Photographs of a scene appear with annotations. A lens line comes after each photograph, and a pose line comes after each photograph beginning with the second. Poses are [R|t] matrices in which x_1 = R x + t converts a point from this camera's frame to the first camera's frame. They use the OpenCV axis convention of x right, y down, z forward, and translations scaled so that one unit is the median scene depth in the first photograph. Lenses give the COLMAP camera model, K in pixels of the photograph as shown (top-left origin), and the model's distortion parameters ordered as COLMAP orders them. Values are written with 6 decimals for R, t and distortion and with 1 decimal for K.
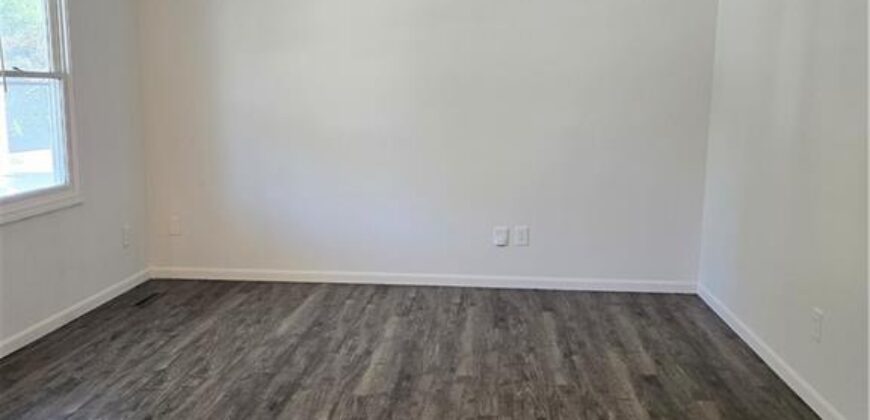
lens RADIAL K [[752.0, 0, 435.0], [0, 752.0, 210.0], [0, 0, 1]] dist [0.062930, -0.003226]
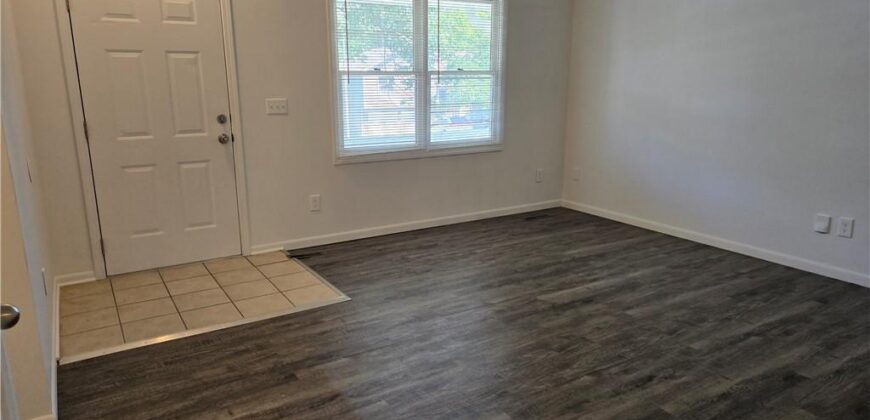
lens RADIAL K [[573.0, 0, 435.0], [0, 573.0, 210.0], [0, 0, 1]] dist [0.001017, -0.000130]
pose [[0.585244, 0.172742, -0.792244, 0.504228], [-0.115347, 0.984844, 0.129529, -0.028343], [0.802611, 0.015577, 0.596299, 0.170293]]
